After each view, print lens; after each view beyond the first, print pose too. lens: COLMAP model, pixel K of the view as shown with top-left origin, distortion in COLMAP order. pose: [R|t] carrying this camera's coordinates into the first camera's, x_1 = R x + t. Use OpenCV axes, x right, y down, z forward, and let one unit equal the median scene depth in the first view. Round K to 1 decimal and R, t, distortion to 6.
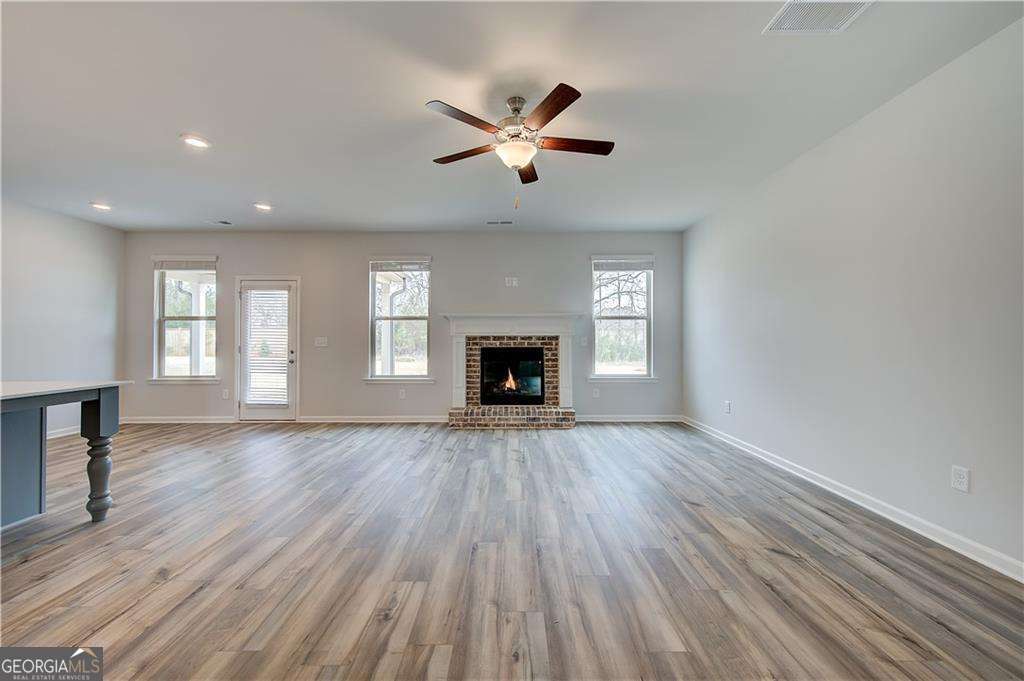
lens RADIAL K [[410.9, 0, 513.0], [0, 410.9, 336.2], [0, 0, 1]] dist [0.002074, -0.000560]
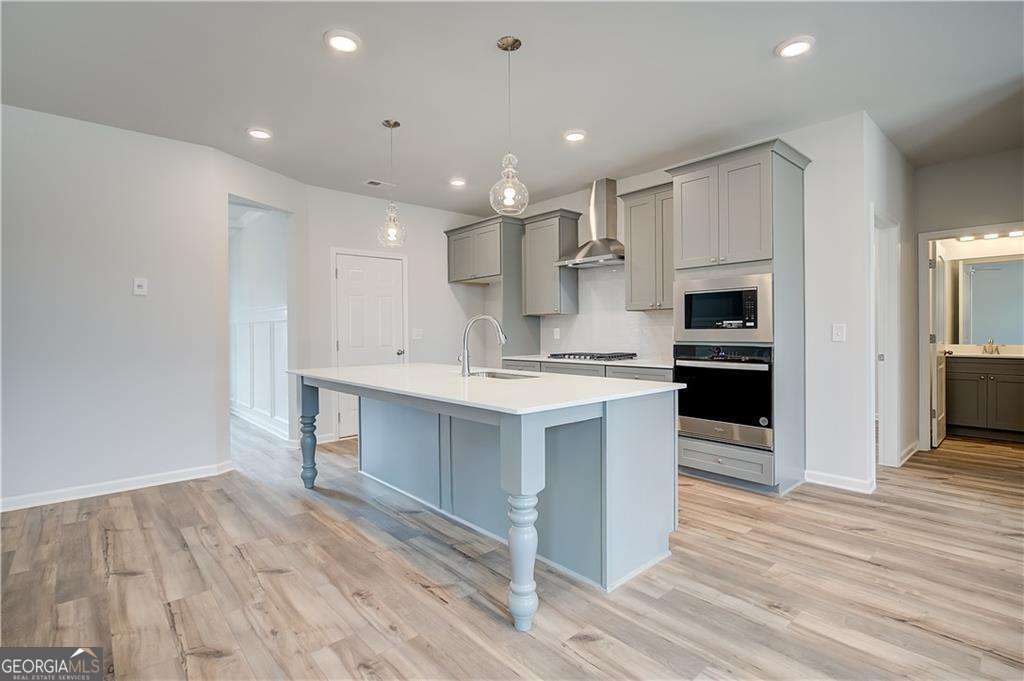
lens RADIAL K [[484.4, 0, 516.9], [0, 484.4, 334.3], [0, 0, 1]] dist [-0.009451, 0.000077]
pose [[-0.744014, 0.010924, -0.668075, -0.243245], [0.016199, 0.999867, -0.001692, 0.007078], [0.667968, -0.012081, -0.744092, 0.705845]]
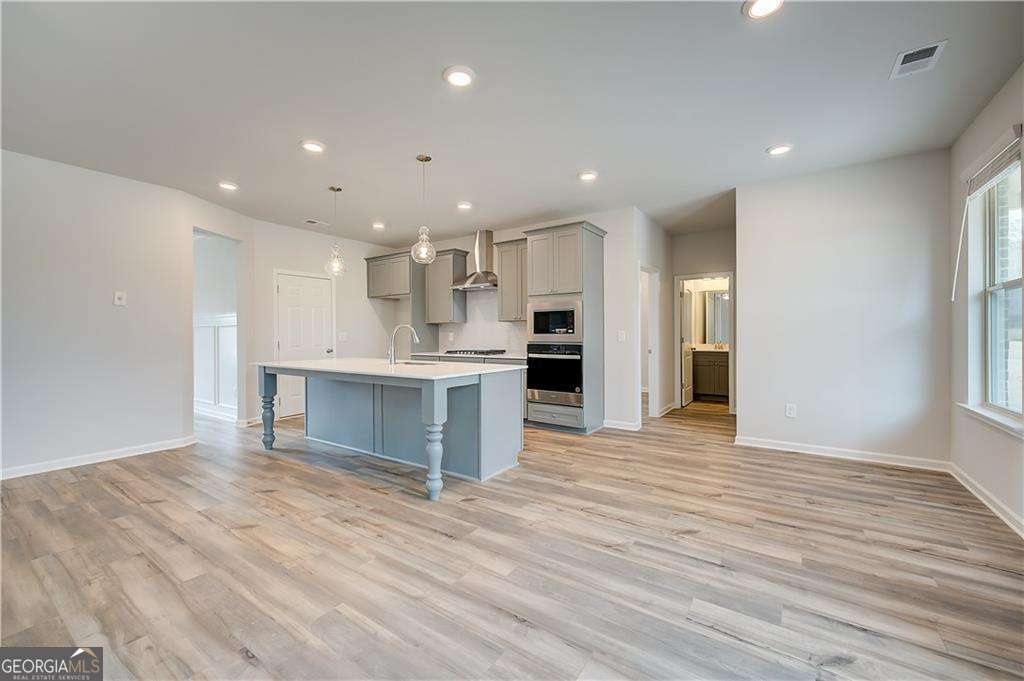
lens RADIAL K [[410.9, 0, 513.0], [0, 410.9, 336.2], [0, 0, 1]] dist [0.002074, -0.000560]
pose [[-0.566663, 0.006973, -0.823920, -0.104337], [0.014332, 0.999896, -0.001395, 0.007979], [0.823825, -0.012599, -0.566705, 0.829450]]
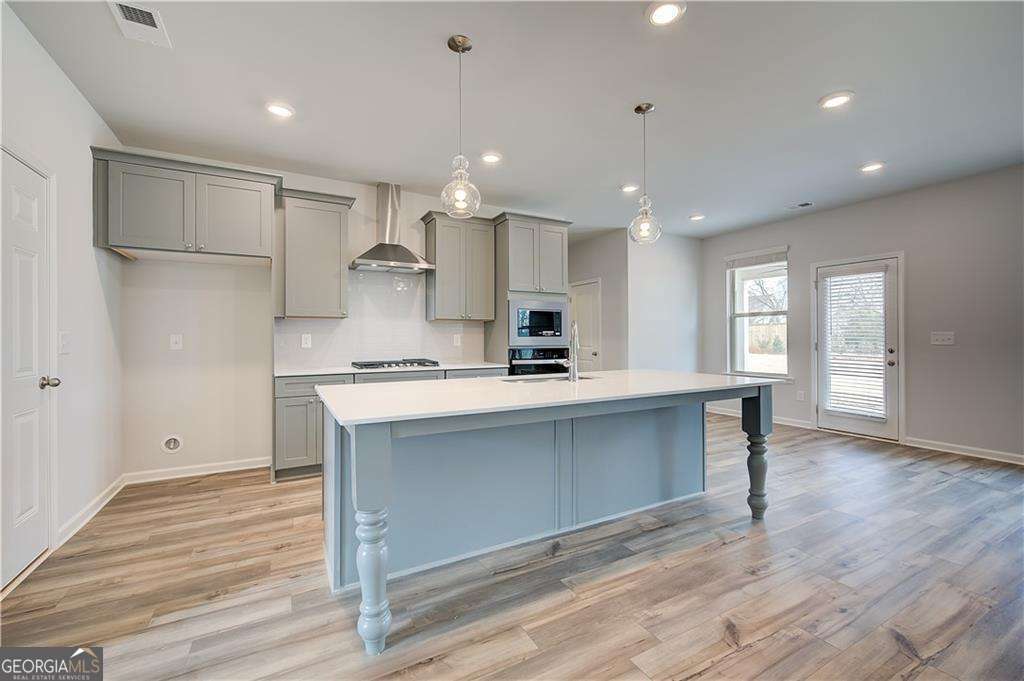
lens RADIAL K [[425.9, 0, 514.1], [0, 425.9, 335.6], [0, 0, 1]] dist [0.001221, -0.000223]
pose [[0.477372, -0.004663, -0.878689, -0.175960], [0.012122, 0.999926, 0.001279, -0.000201], [0.878618, -0.011262, 0.477393, -0.001301]]
